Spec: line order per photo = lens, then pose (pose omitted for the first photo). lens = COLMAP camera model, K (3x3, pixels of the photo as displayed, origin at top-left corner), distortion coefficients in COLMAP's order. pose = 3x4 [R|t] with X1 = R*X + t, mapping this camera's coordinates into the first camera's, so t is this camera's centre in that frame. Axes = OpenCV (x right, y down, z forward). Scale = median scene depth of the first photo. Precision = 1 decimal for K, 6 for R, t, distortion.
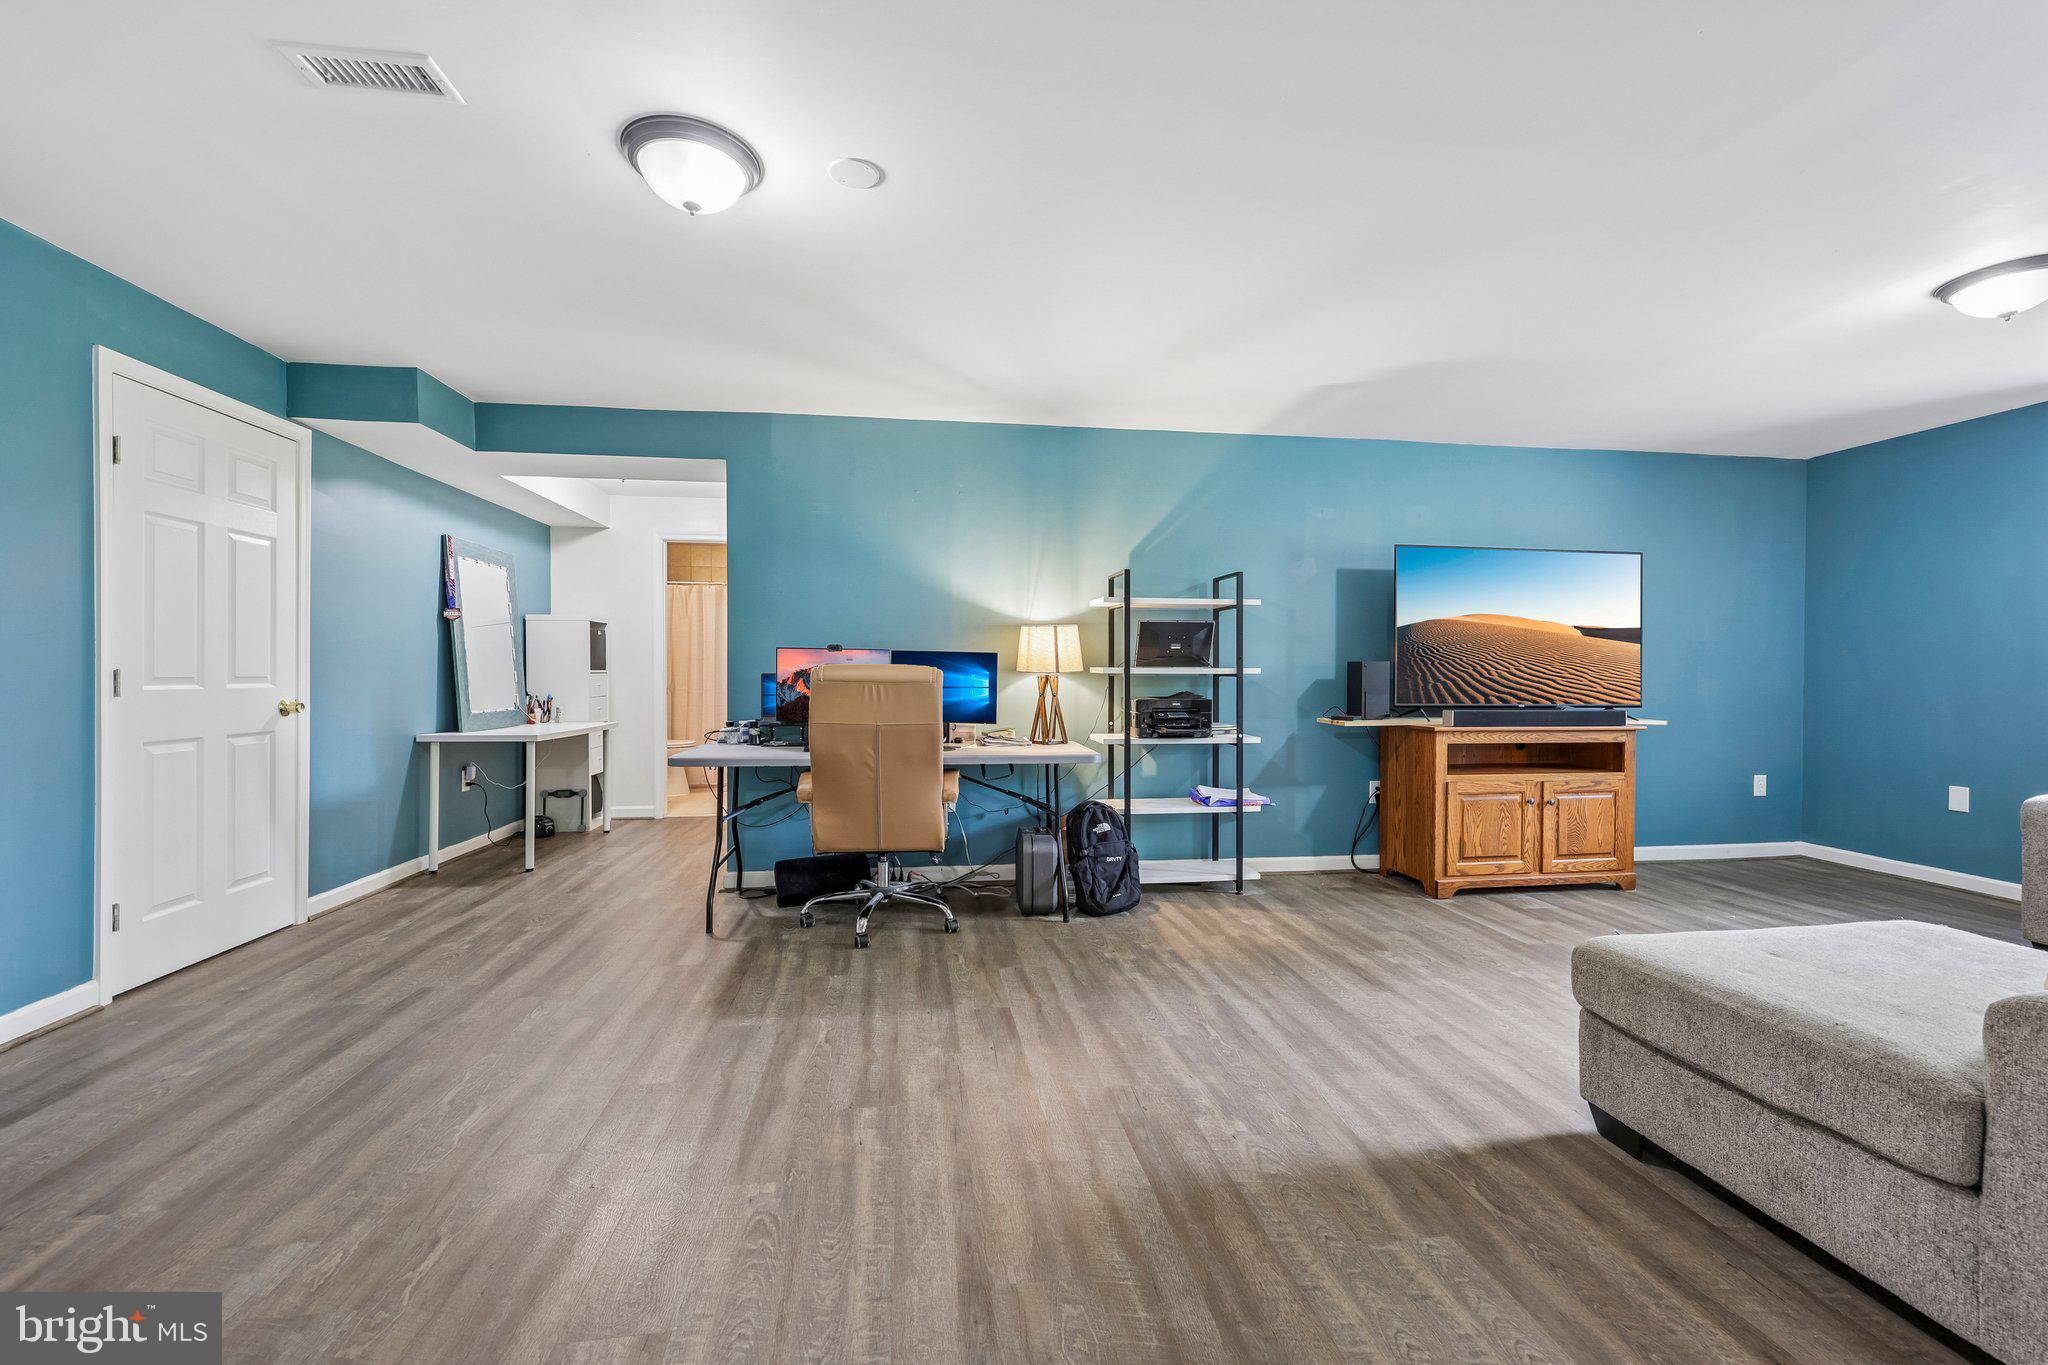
lens RADIAL K [[838.4, 0, 1024.0], [0, 838.4, 682.5], [0, 0, 1]] dist [0.013197, -0.000012]
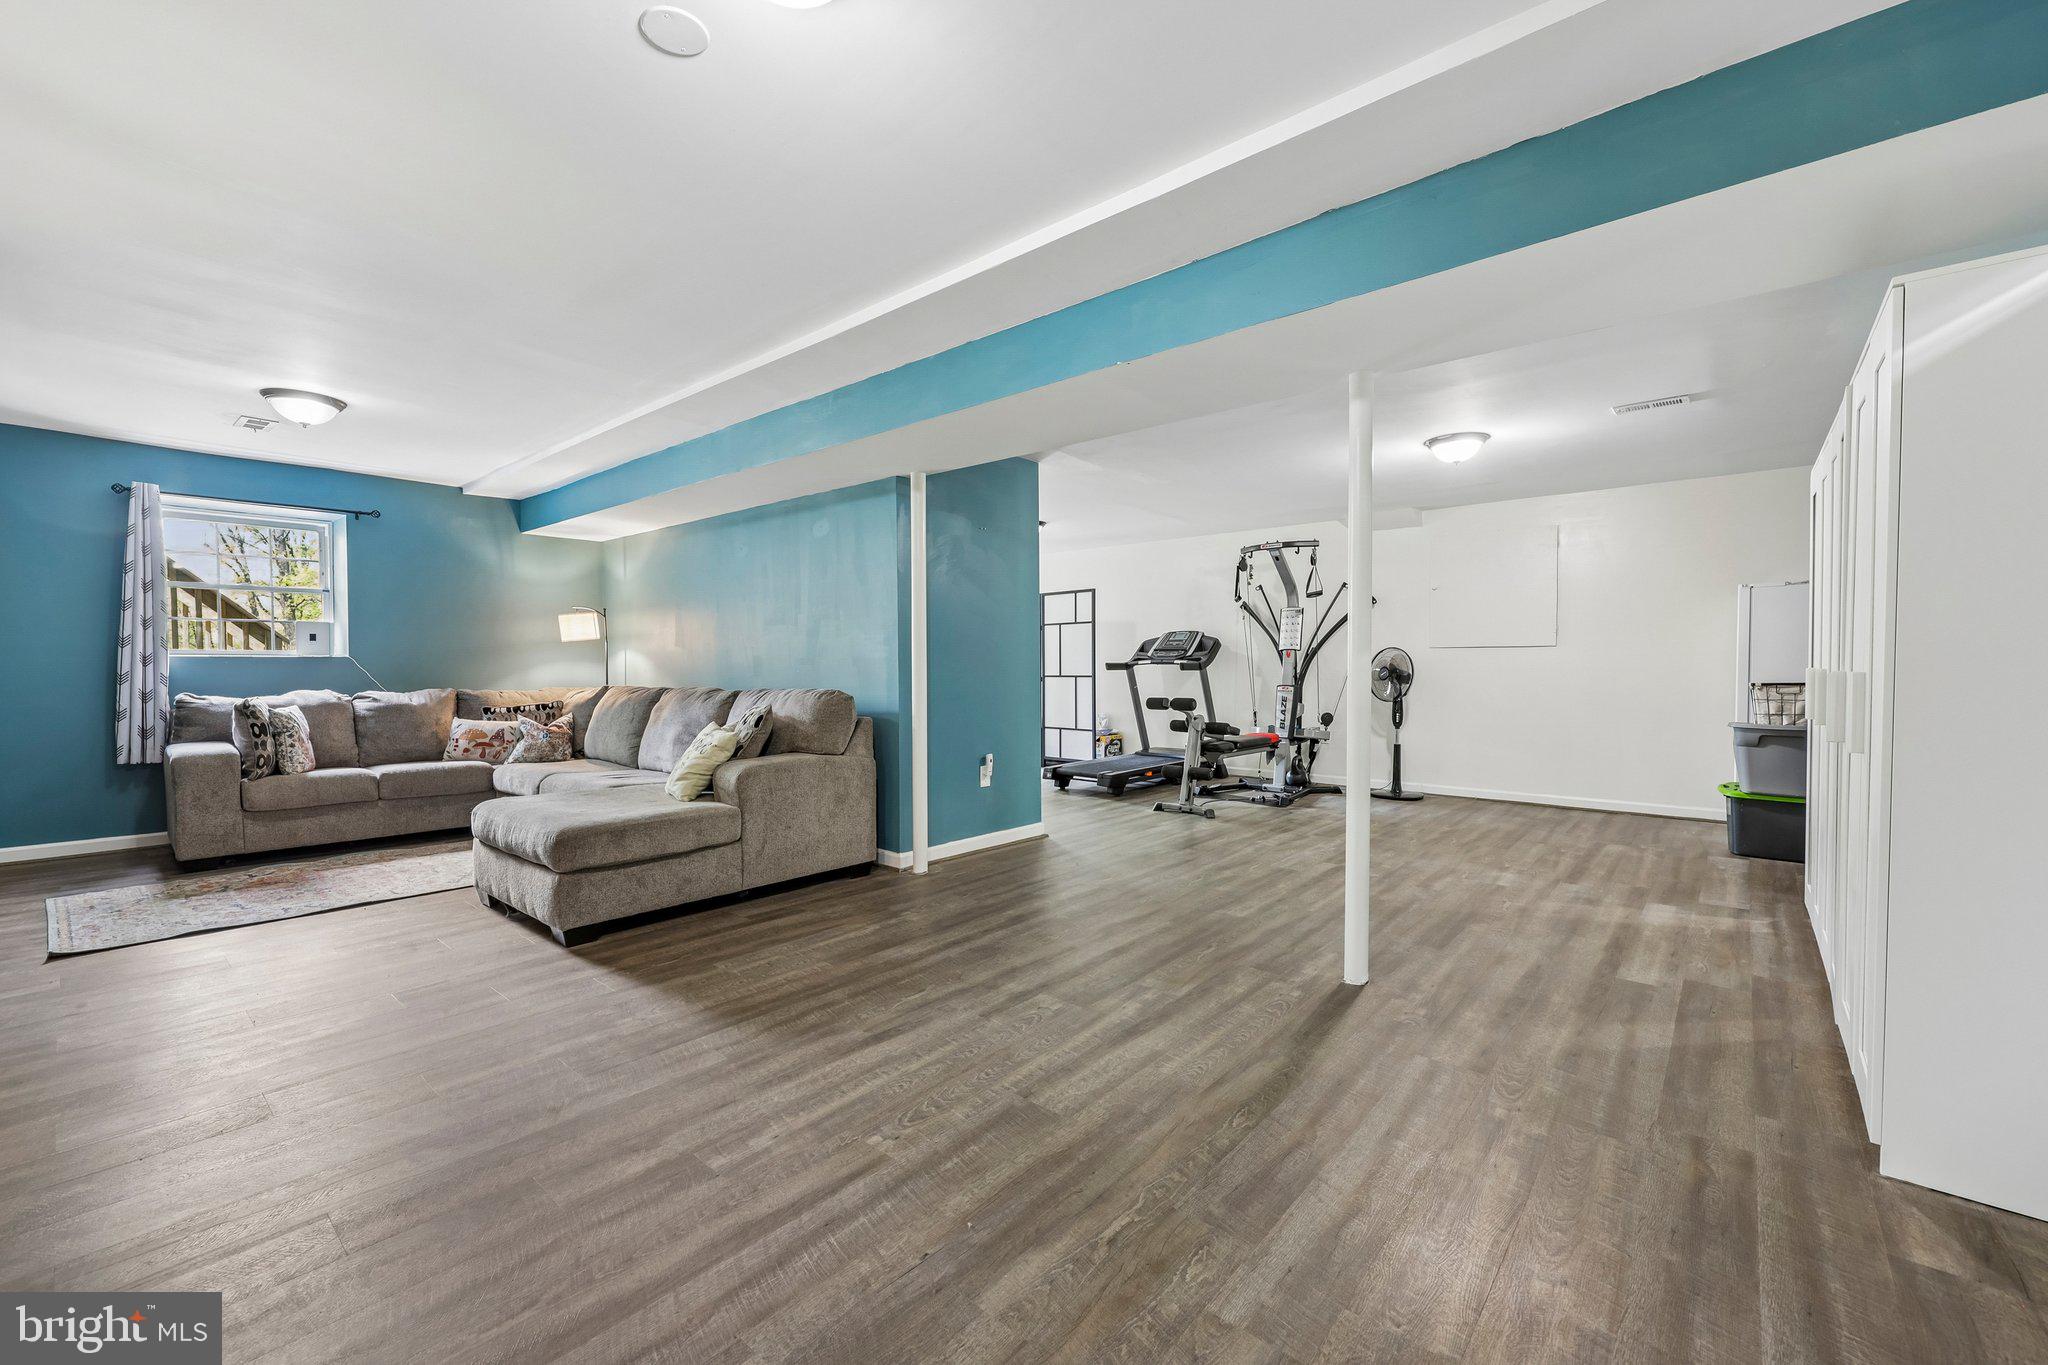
lens RADIAL K [[825.0, 0, 1030.6], [0, 825.0, 682.7], [0, 0, 1]] dist [0.000965, -0.000008]
pose [[-0.666574, -0.018442, 0.745211, -0.540707], [0.005382, 0.999549, 0.029550, -0.008638], [-0.745420, 0.023708, -0.666174, 0.686616]]
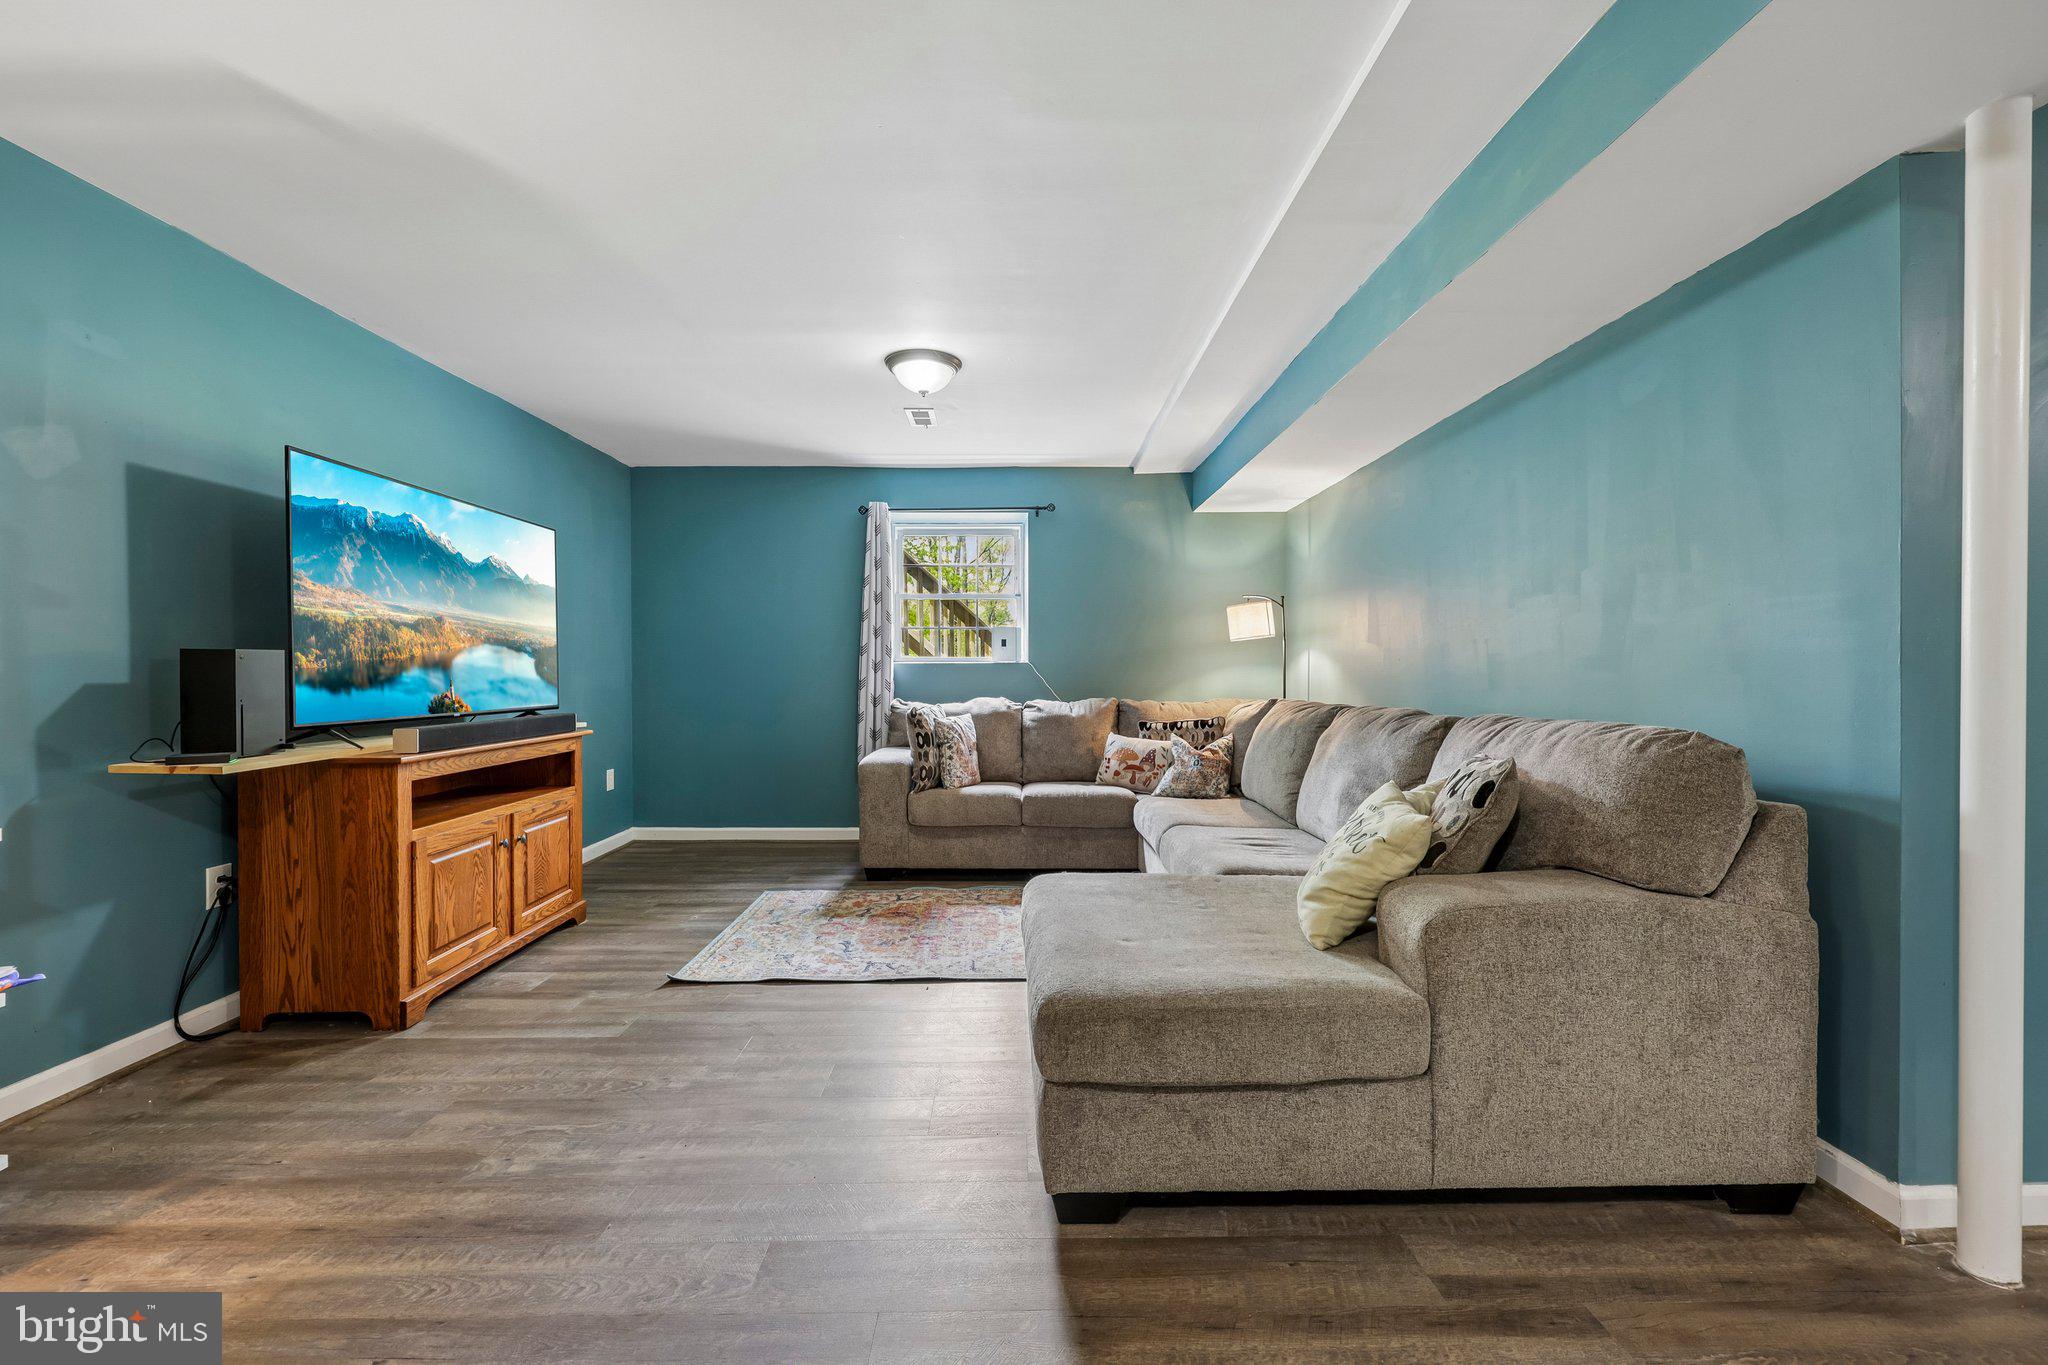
lens RADIAL K [[825.0, 0, 1030.6], [0, 825.0, 682.7], [0, 0, 1]] dist [0.000965, -0.000008]
pose [[0.122589, -0.017422, 0.992305, -0.060149], [0.012281, 0.999796, 0.016036, -0.006188], [-0.992382, 0.010220, 0.122778, 0.459593]]
